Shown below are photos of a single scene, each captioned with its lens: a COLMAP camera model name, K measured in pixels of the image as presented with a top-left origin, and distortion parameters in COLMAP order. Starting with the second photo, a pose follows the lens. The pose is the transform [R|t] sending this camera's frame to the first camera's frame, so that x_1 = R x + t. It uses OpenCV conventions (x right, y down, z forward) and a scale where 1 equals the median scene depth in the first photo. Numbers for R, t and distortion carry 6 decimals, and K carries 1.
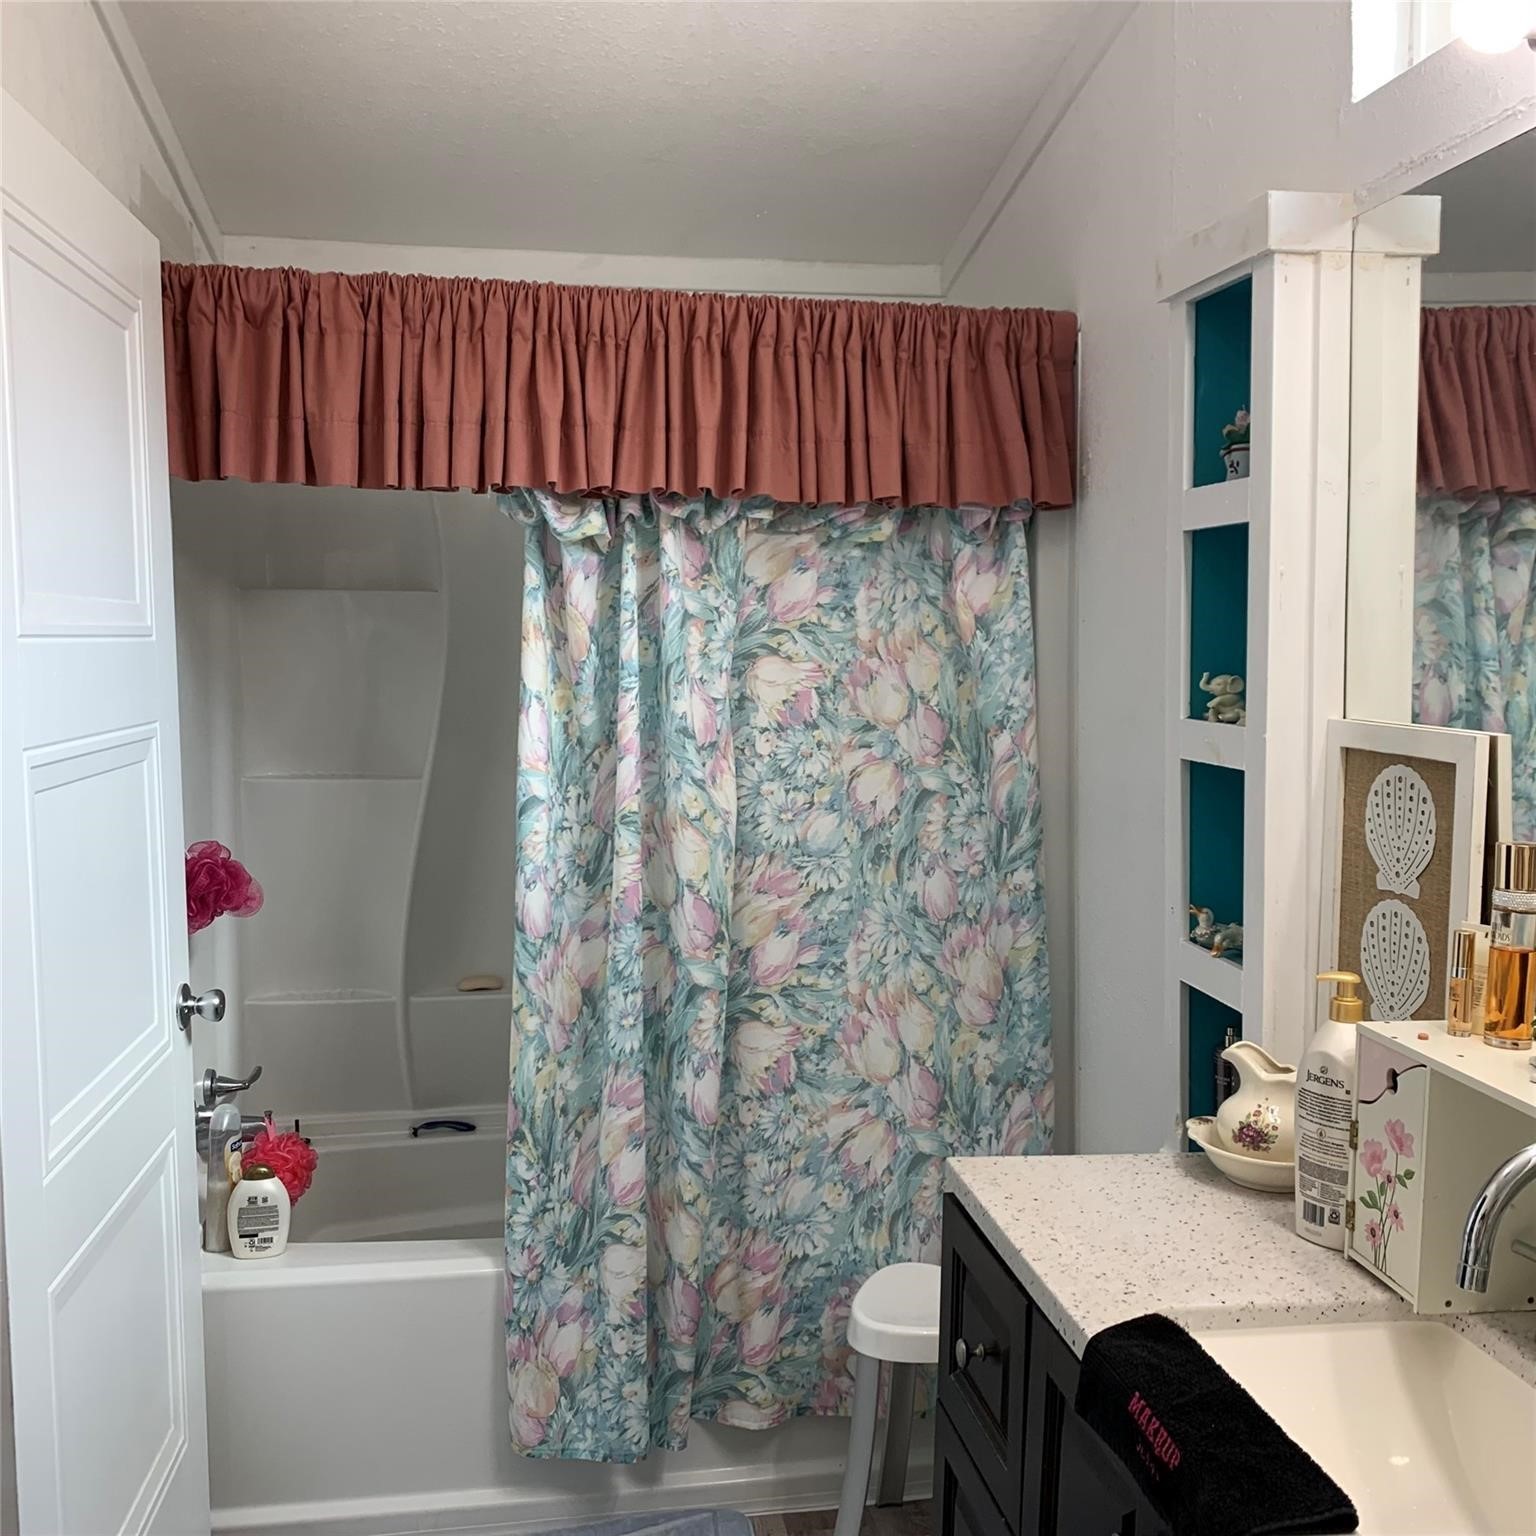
lens RADIAL K [[1530.3, 0, 771.4], [0, 1530.3, 747.8], [0, 0, 1]] dist [0.177595, -0.594176]
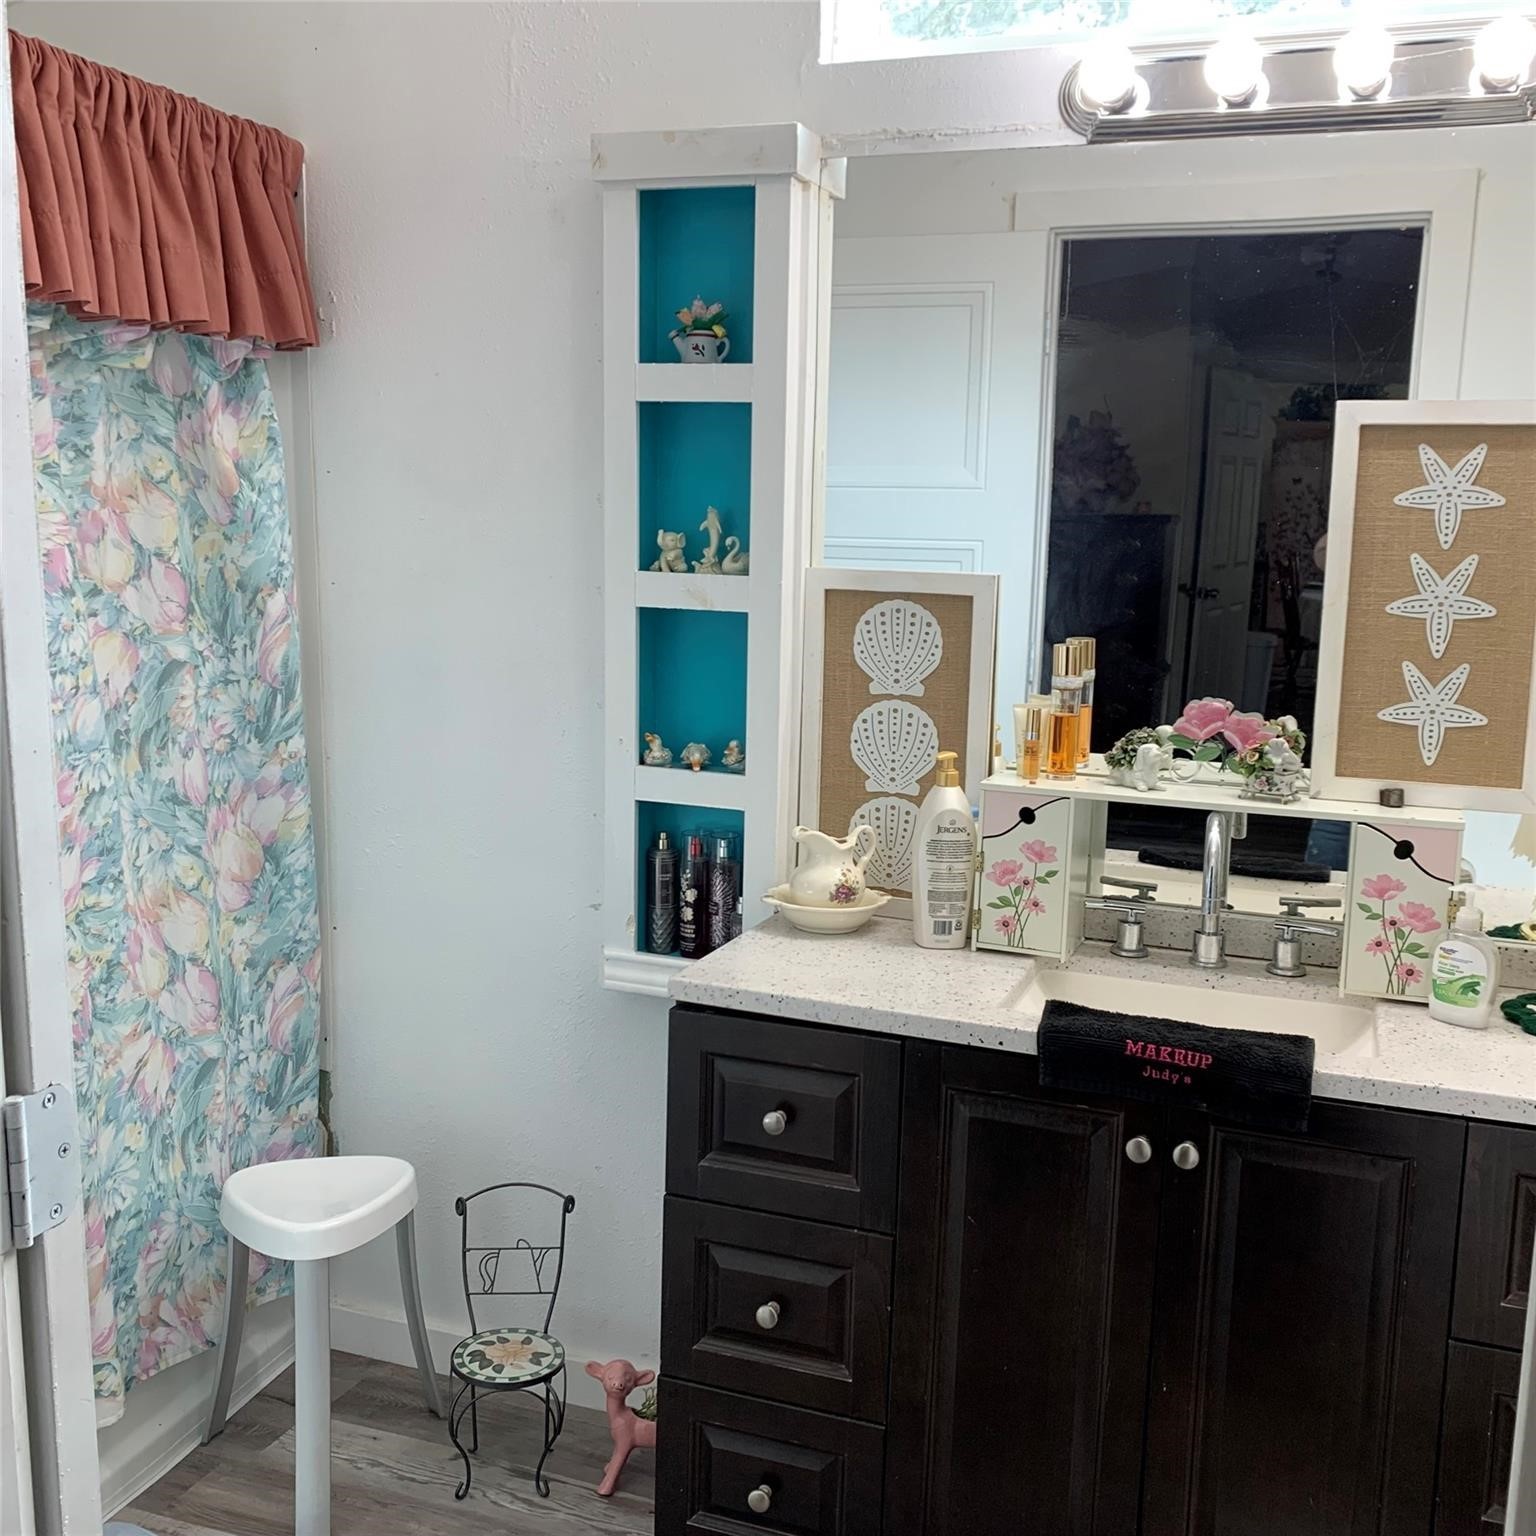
lens RADIAL K [[1605.2, 0, 768.0], [0, 1605.2, 768.0], [0, 0, 1]] dist [-0.017731, 0.011203]
pose [[0.465485, -0.133657, 0.874906, -0.552099], [0.036900, 0.990603, 0.131700, -0.019987], [-0.884286, -0.029020, 0.466042, 0.274126]]
